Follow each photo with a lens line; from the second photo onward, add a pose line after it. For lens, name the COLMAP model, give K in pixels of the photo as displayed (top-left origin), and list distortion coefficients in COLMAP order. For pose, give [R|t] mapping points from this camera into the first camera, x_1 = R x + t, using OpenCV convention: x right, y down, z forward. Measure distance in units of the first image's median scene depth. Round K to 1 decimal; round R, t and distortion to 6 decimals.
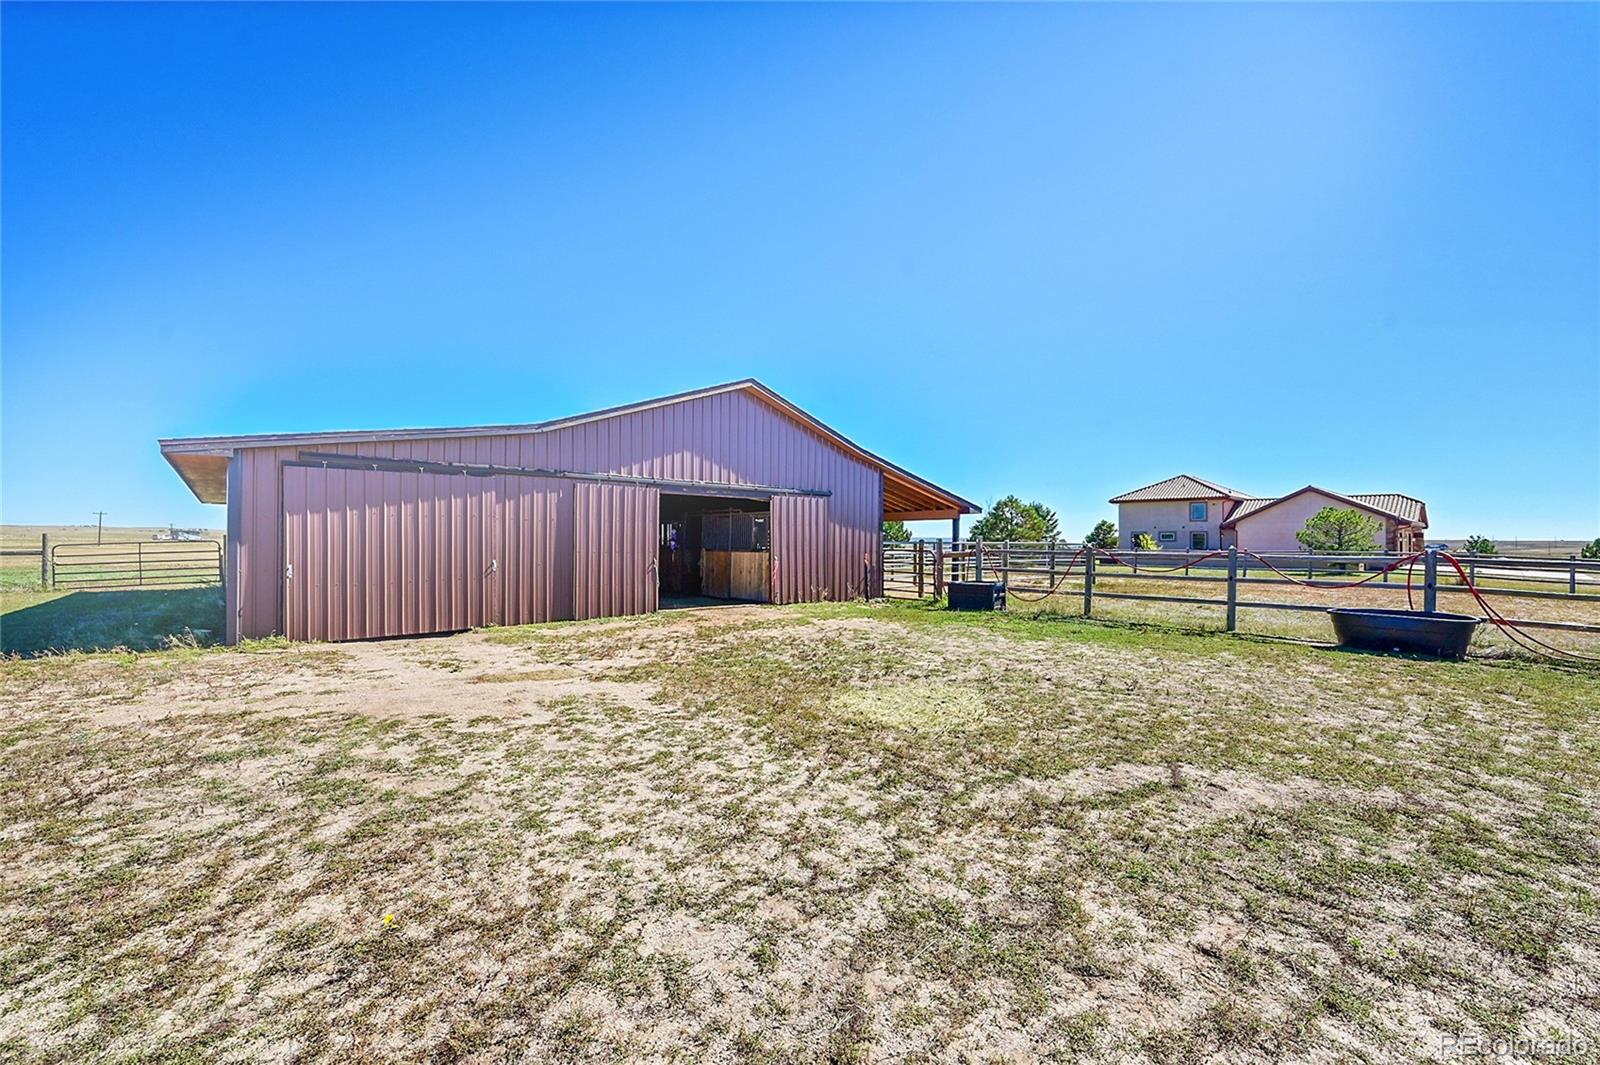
lens RADIAL K [[665.4, 0, 799.8], [0, 665.4, 535.3], [0, 0, 1]] dist [0.001537, -0.000111]
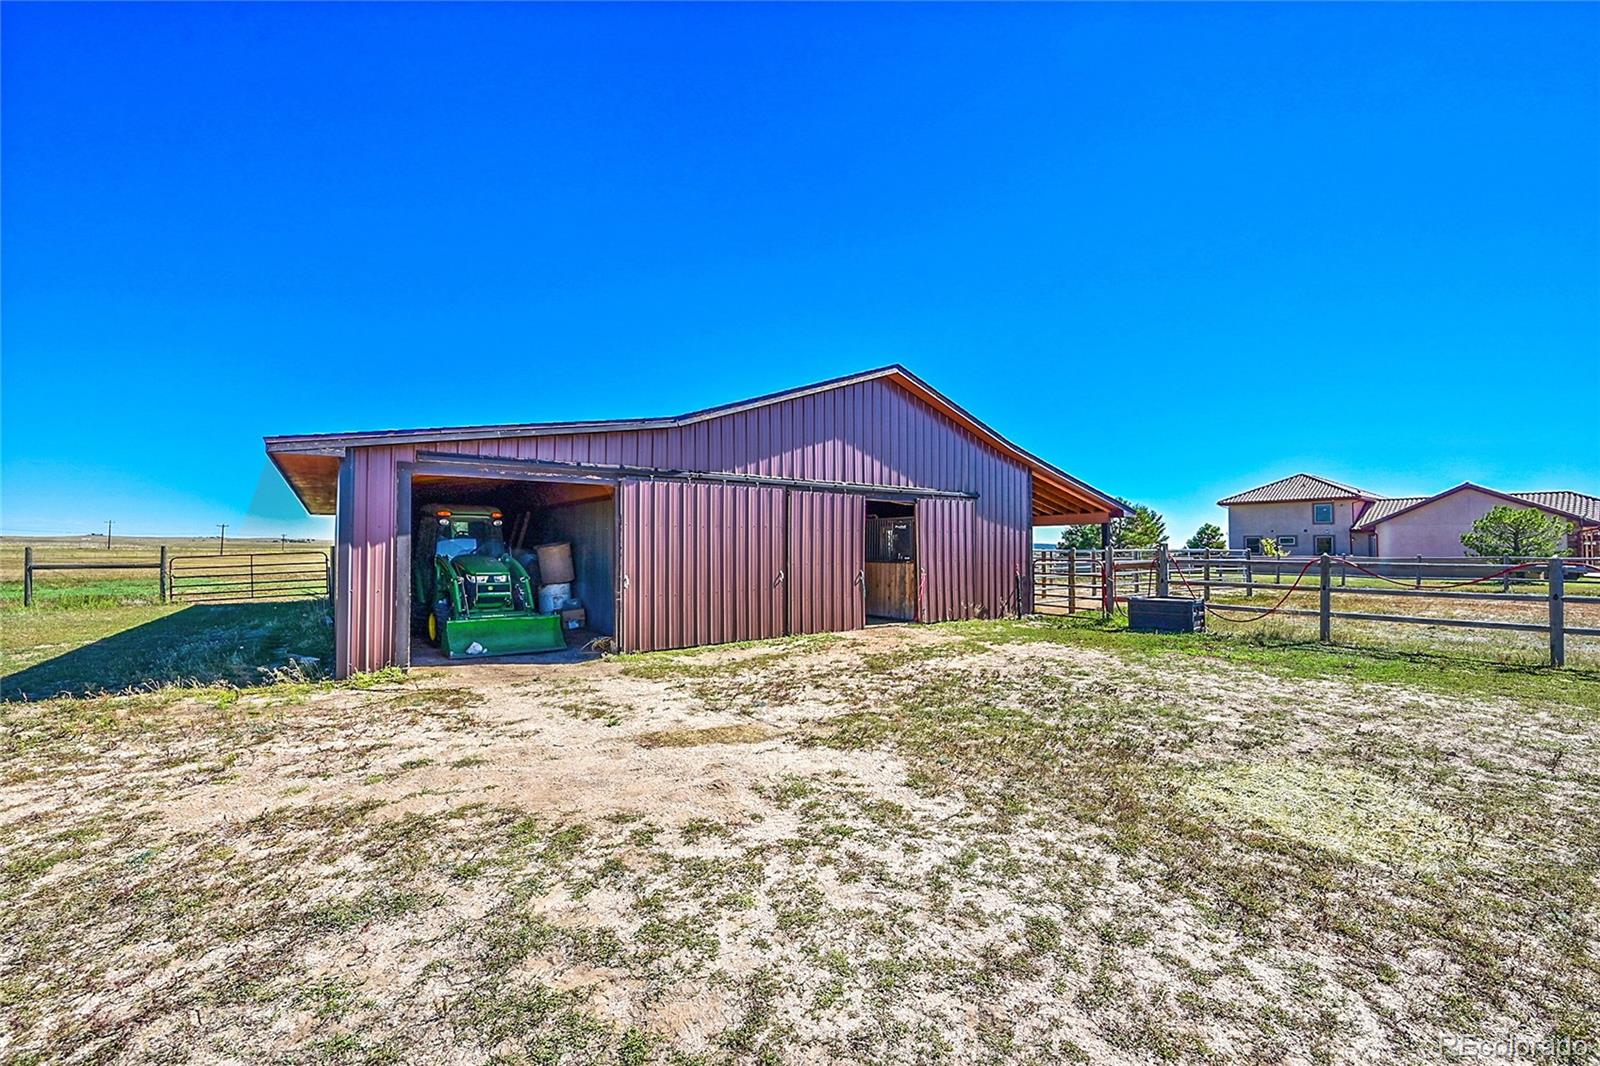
lens RADIAL K [[651.4, 0, 800.3], [0, 651.4, 530.7], [0, 0, 1]] dist [0.000443, -0.000260]
pose [[0.996253, -0.007731, -0.086137, -0.164062], [0.006275, 0.999833, -0.017162, -0.004882], [0.086256, 0.016557, 0.996135, 0.182562]]
